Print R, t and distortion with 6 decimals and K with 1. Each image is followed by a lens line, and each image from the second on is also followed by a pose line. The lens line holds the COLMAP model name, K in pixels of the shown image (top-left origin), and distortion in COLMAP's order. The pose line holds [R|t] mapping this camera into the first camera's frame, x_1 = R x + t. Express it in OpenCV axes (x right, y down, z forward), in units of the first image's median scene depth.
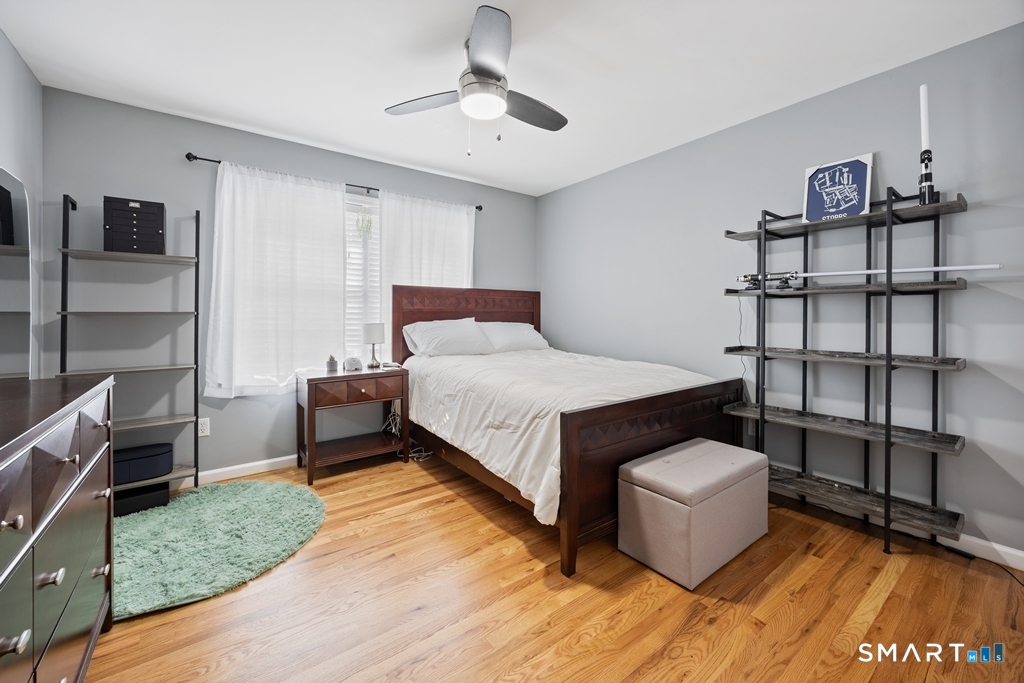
lens RADIAL K [[404.1, 0, 511.9], [0, 404.1, 321.1], [0, 0, 1]] dist [0.000104, 0.000322]
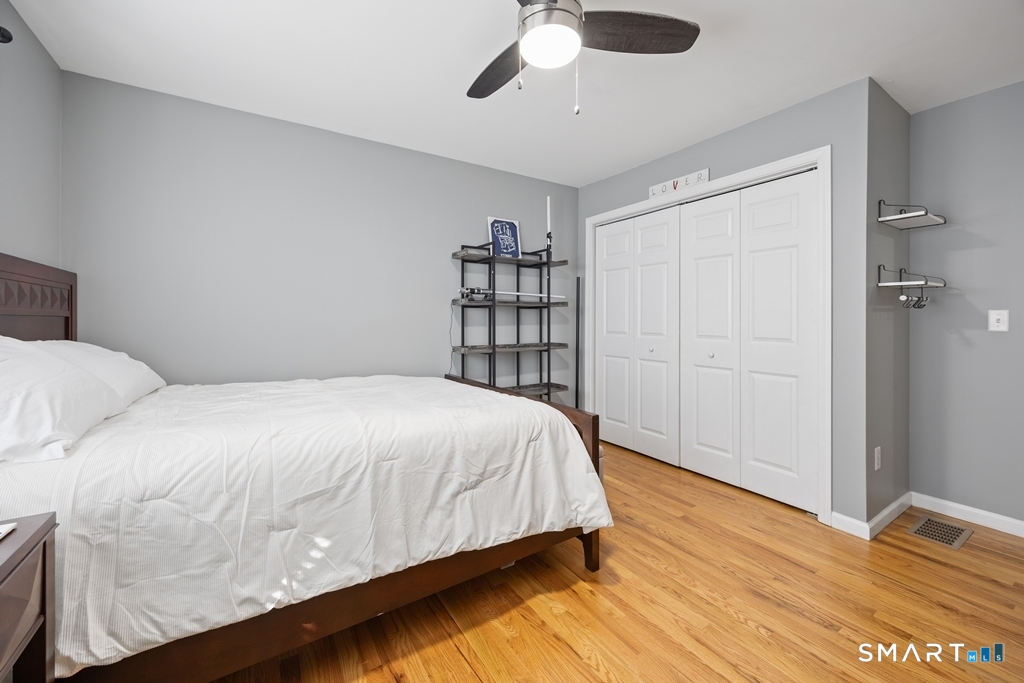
lens RADIAL K [[404.1, 0, 511.9], [0, 404.1, 321.1], [0, 0, 1]] dist [0.000104, 0.000322]
pose [[0.068860, -0.004532, 0.997616, -0.694135], [0.016376, 0.999860, 0.003412, -0.016887], [-0.997492, 0.016102, 0.068924, 0.854558]]
